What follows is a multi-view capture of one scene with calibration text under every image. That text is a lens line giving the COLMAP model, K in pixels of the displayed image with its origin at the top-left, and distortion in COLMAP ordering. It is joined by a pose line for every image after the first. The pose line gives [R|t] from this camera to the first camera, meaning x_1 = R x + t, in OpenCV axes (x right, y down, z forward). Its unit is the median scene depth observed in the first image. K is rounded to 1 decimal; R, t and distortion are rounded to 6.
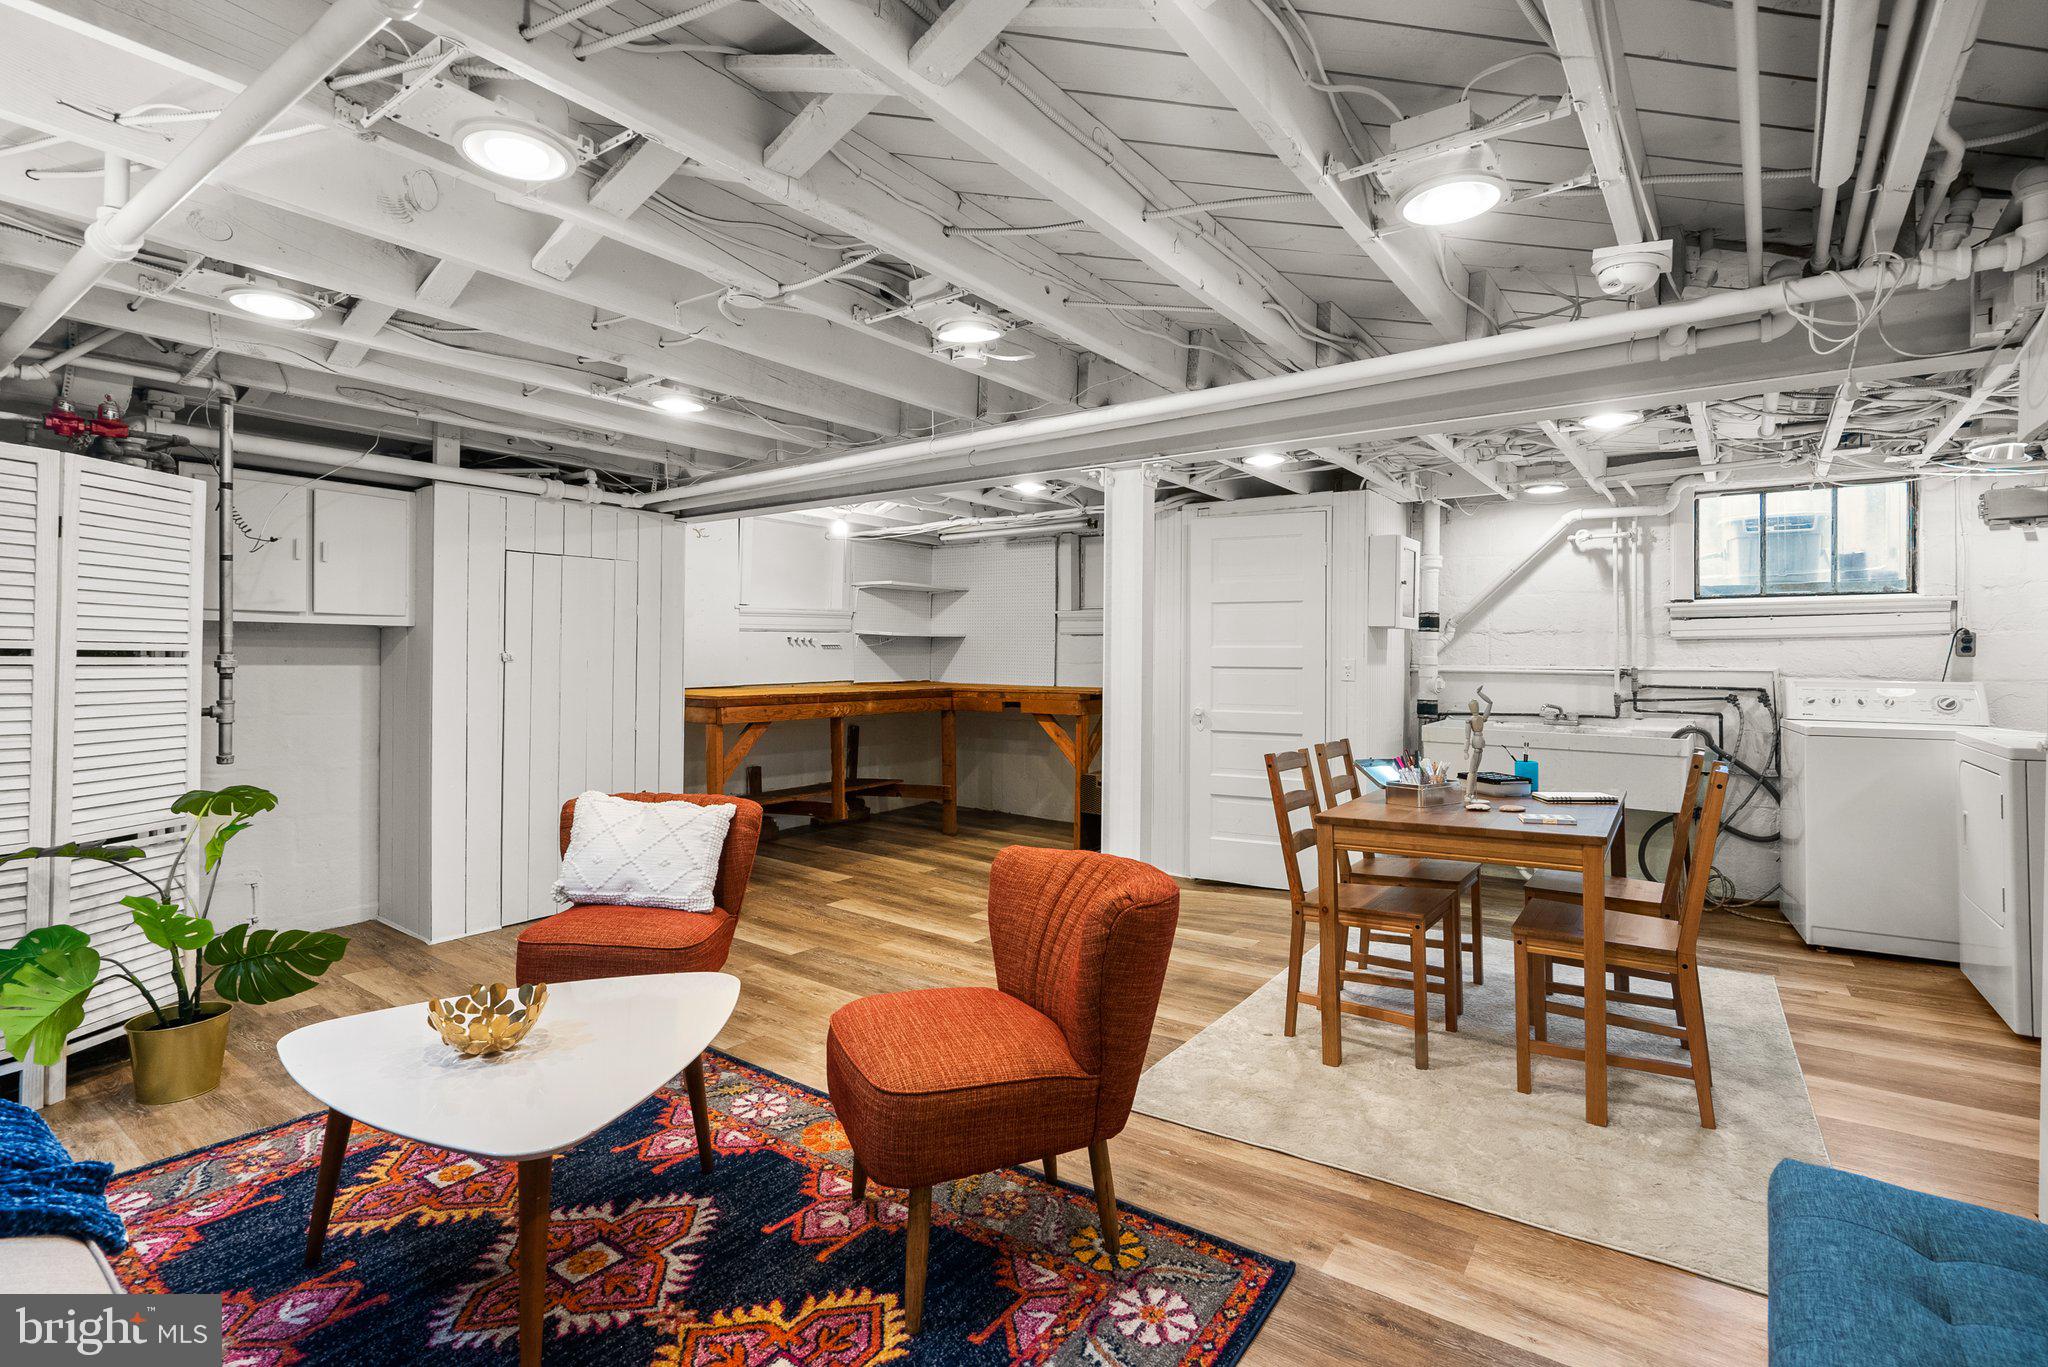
lens RADIAL K [[945.0, 0, 1022.2], [0, 945.0, 644.7], [0, 0, 1]] dist [-0.004519, 0.001225]
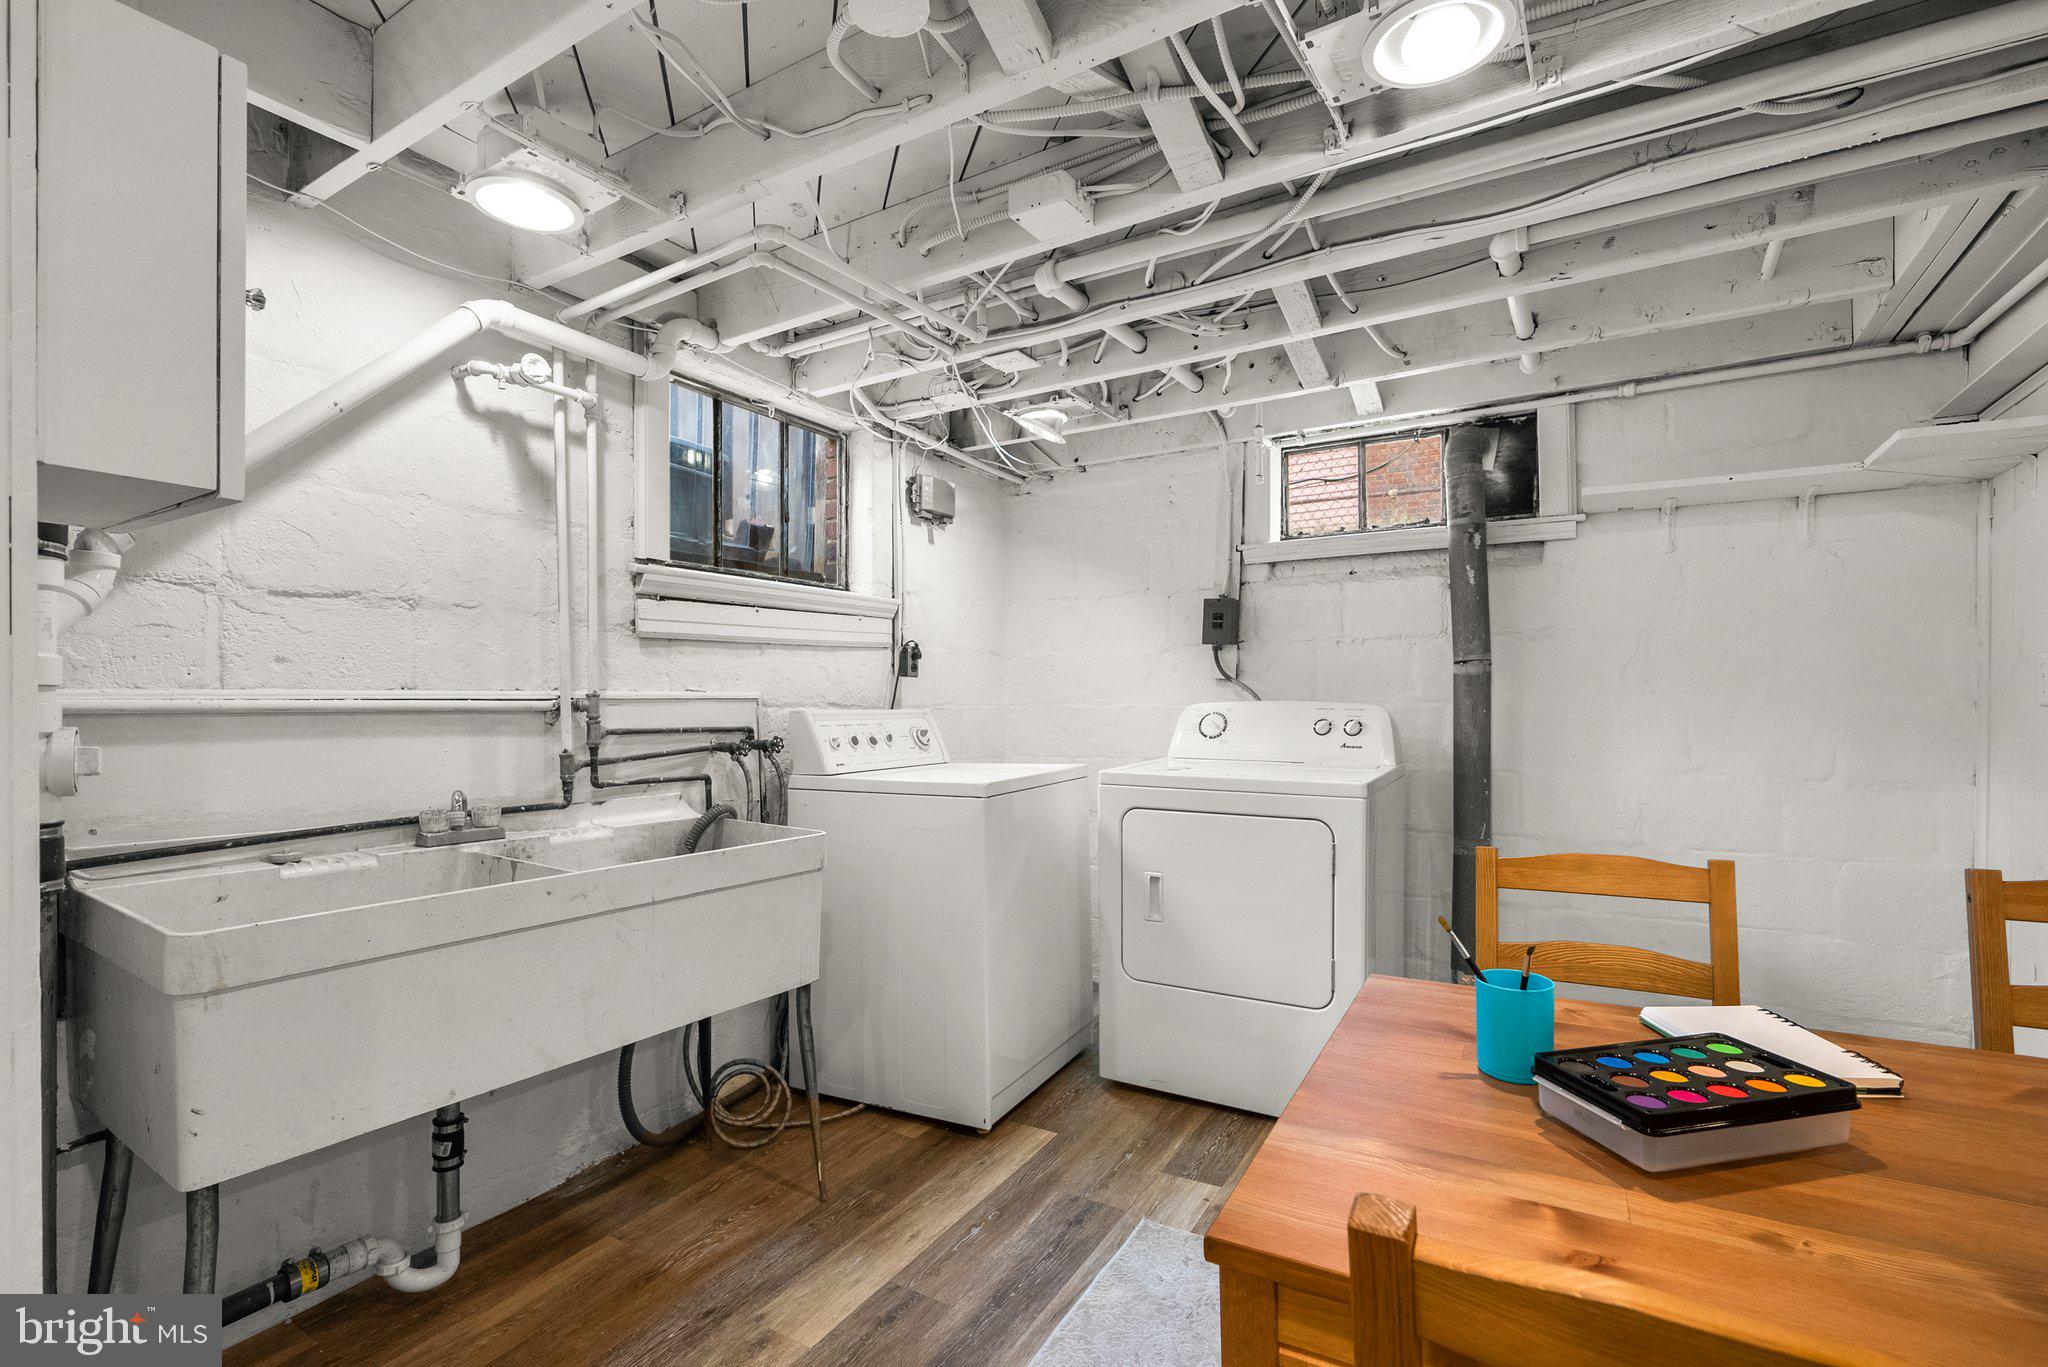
lens RADIAL K [[947.3, 0, 1025.1], [0, 947.3, 716.1], [0, 0, 1]] dist [-0.000885, 0.000612]
pose [[-0.085673, -0.024574, 0.996020, 0.207699], [-0.012122, 0.999647, 0.023621, 0.027338], [-0.996250, -0.010050, -0.085941, 1.030217]]
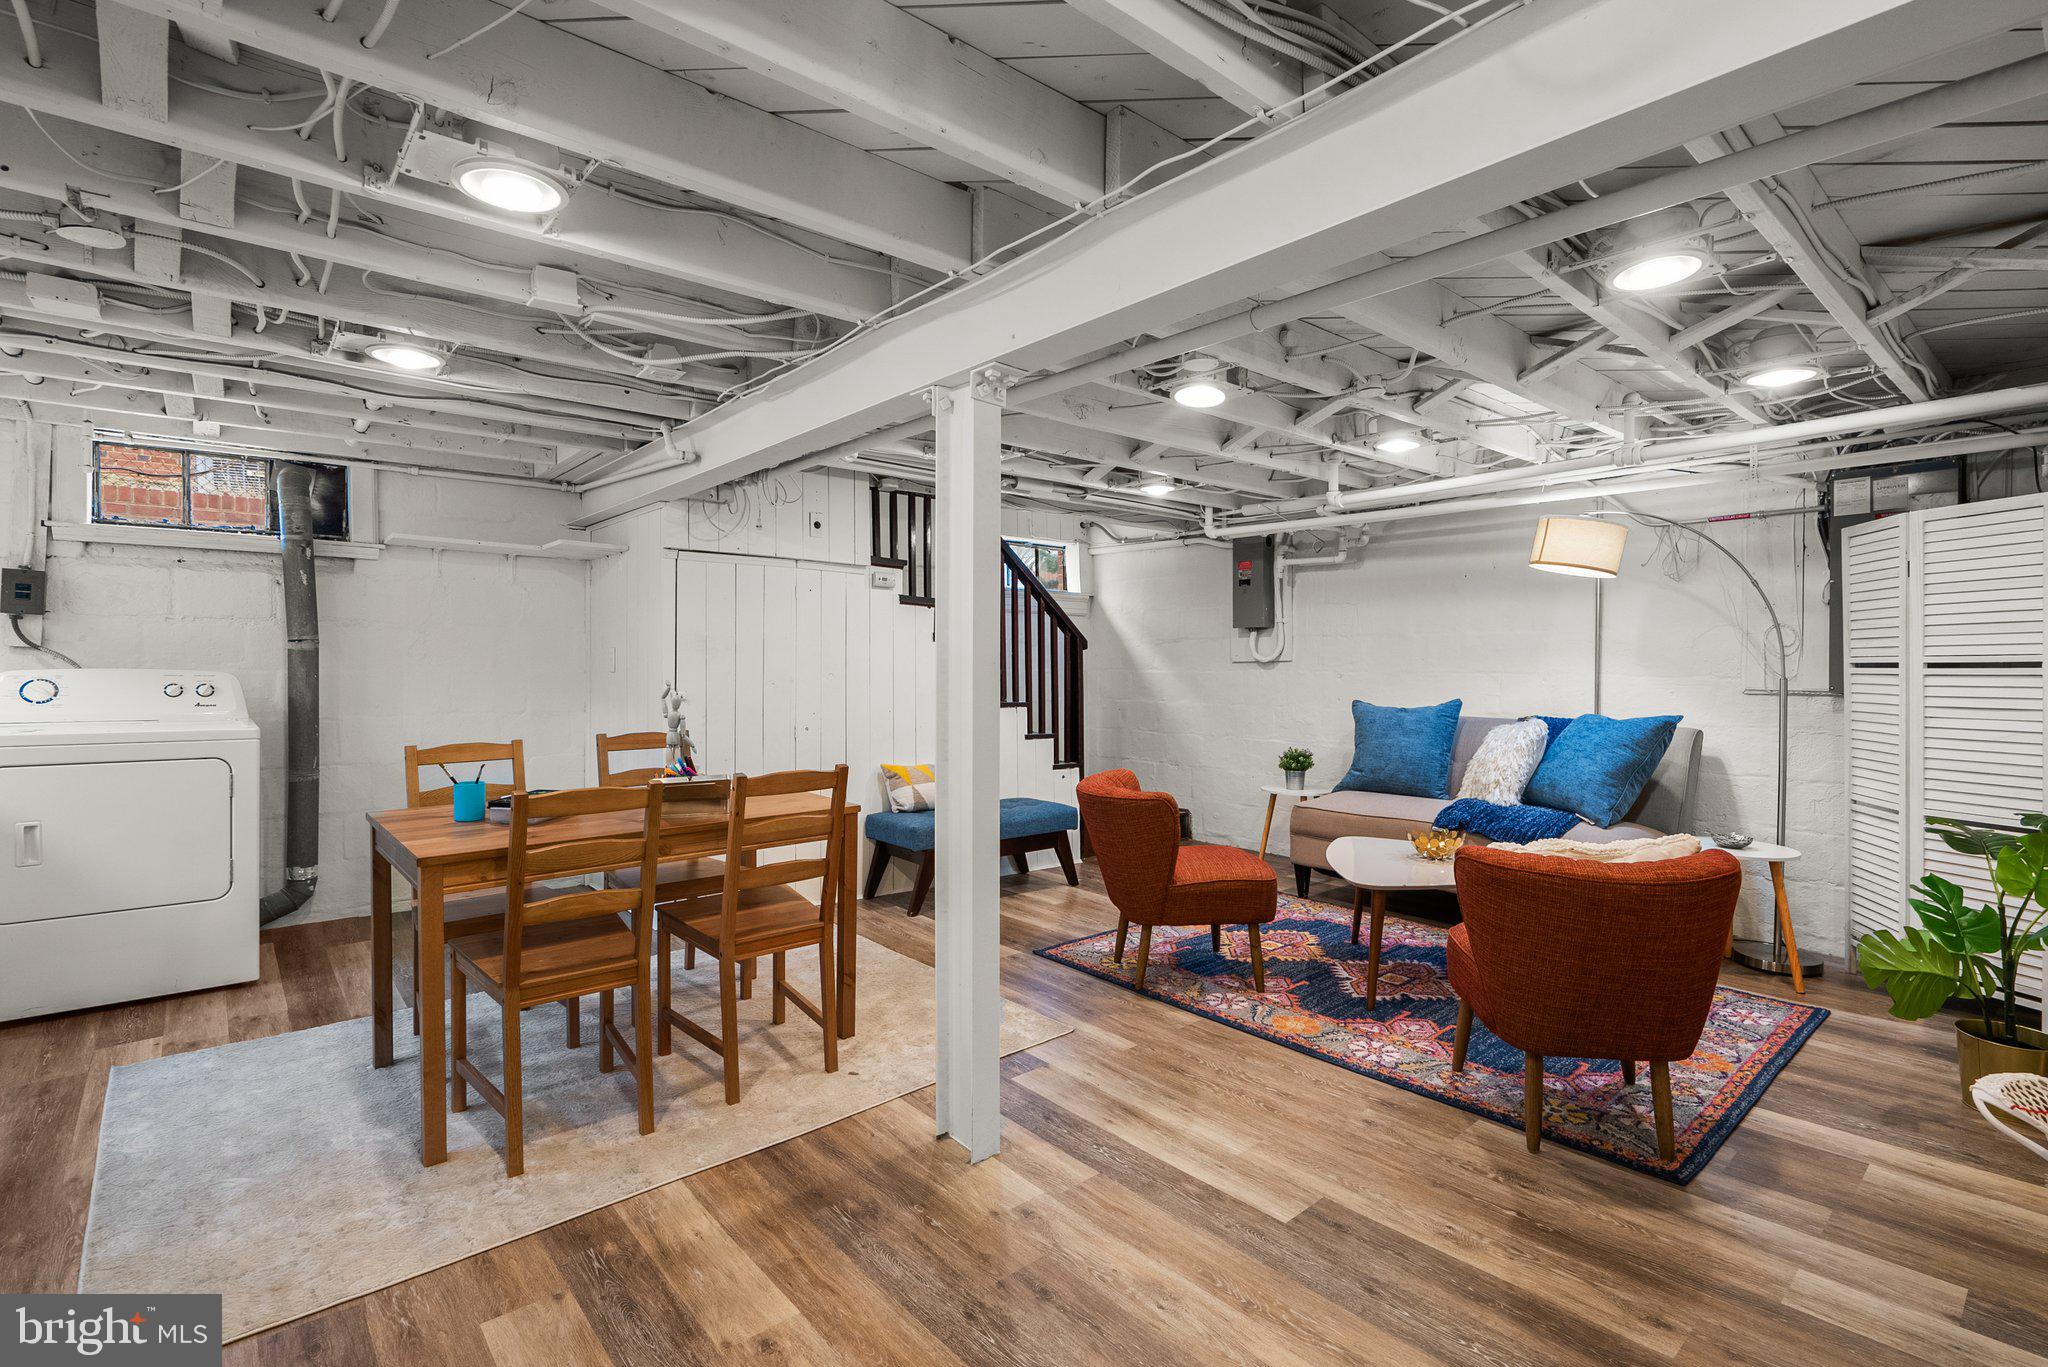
lens RADIAL K [[943.4, 0, 1024.1], [0, 943.4, 666.0], [0, 0, 1]] dist [-0.003762, -0.000525]
pose [[-0.971885, -0.012554, 0.235122, -0.081500], [-0.015492, 0.999823, -0.010654, 0.024245], [-0.234947, -0.013996, -0.971907, 1.429372]]
